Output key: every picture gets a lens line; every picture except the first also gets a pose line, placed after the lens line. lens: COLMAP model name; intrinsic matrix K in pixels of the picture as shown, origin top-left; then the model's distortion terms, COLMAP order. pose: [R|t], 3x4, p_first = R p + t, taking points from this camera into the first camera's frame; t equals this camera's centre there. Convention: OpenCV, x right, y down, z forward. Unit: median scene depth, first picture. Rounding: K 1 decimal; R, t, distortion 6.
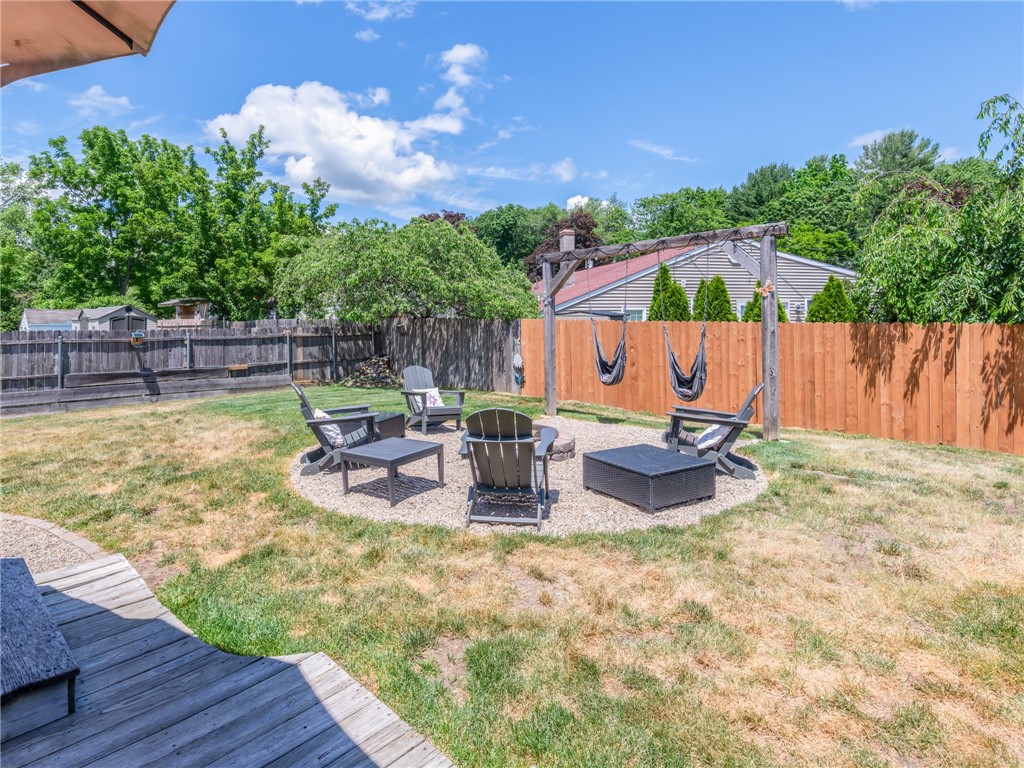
lens RADIAL K [[517.6, 0, 511.2], [0, 517.6, 387.2], [0, 0, 1]] dist [-0.013059, 0.001678]
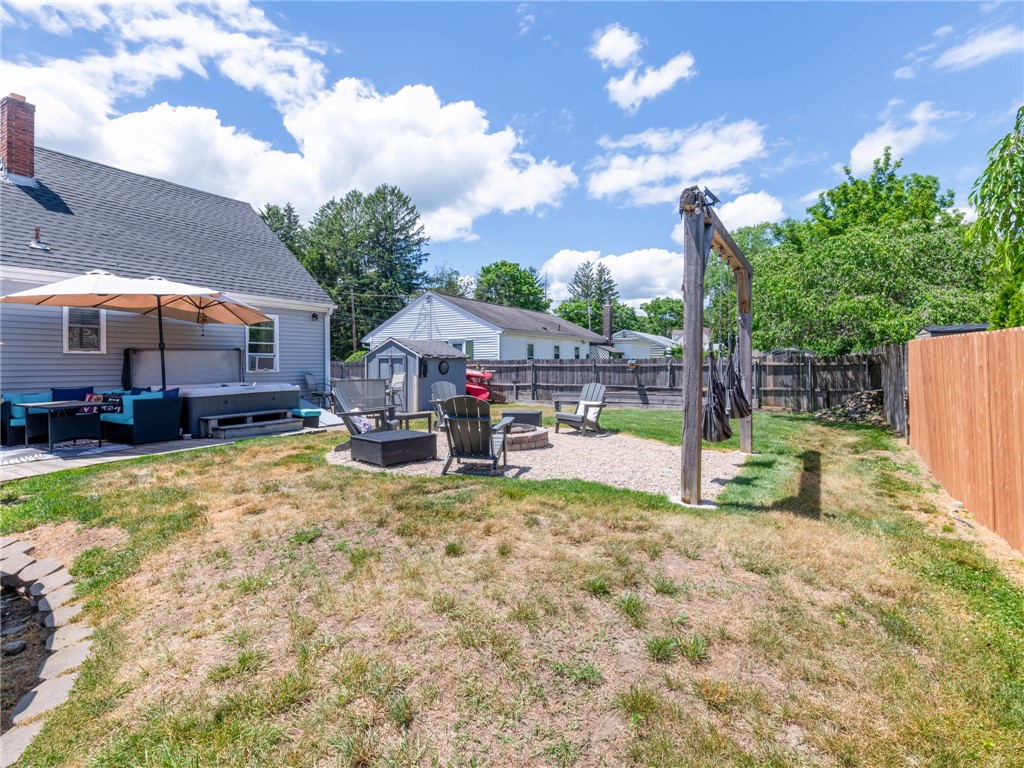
lens RADIAL K [[517.6, 0, 512.8], [0, 517.6, 382.1], [0, 0, 1]] dist [-0.013059, 0.001678]
pose [[0.241529, 0.043496, -0.969418, 0.496351], [-0.110433, 0.993737, 0.017073, -0.023678], [0.964089, 0.102932, 0.244819, 0.232892]]
